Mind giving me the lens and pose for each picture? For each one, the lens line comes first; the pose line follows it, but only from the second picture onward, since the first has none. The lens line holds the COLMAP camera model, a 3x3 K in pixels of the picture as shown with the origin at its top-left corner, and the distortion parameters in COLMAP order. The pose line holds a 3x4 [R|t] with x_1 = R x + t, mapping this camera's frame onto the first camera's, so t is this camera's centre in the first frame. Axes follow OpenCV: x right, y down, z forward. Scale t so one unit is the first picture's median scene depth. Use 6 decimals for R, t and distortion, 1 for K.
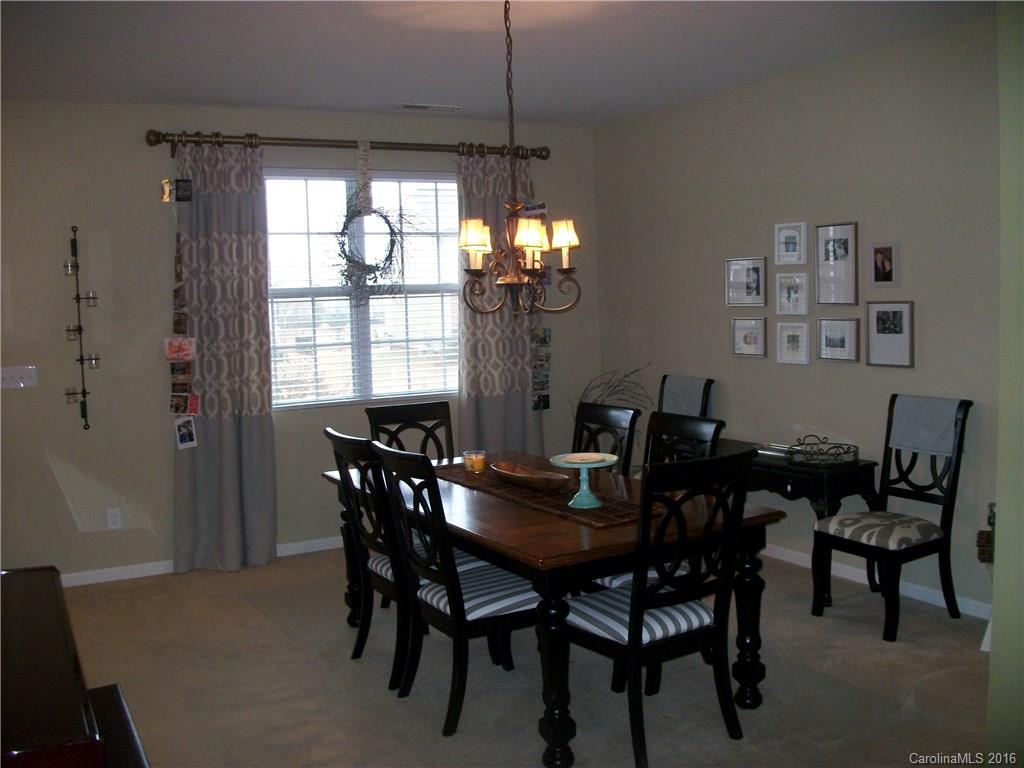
lens RADIAL K [[982.6, 0, 516.4], [0, 982.6, 382.3], [0, 0, 1]] dist [-0.140133, 0.070207]
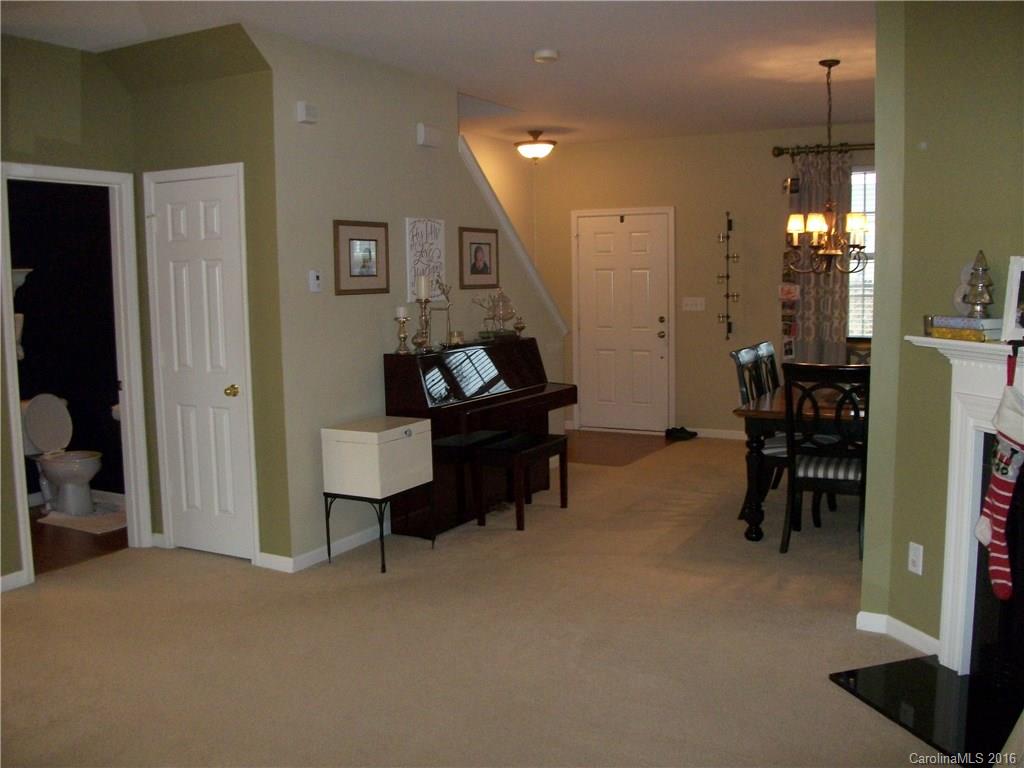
lens RADIAL K [[982.6, 0, 516.4], [0, 982.6, 382.3], [0, 0, 1]] dist [-0.140133, 0.070207]
pose [[0.531561, 0.116171, -0.839016, 0.716628], [-0.074744, 0.993119, 0.090154, -0.000400], [0.843716, 0.014789, 0.536587, -0.160055]]
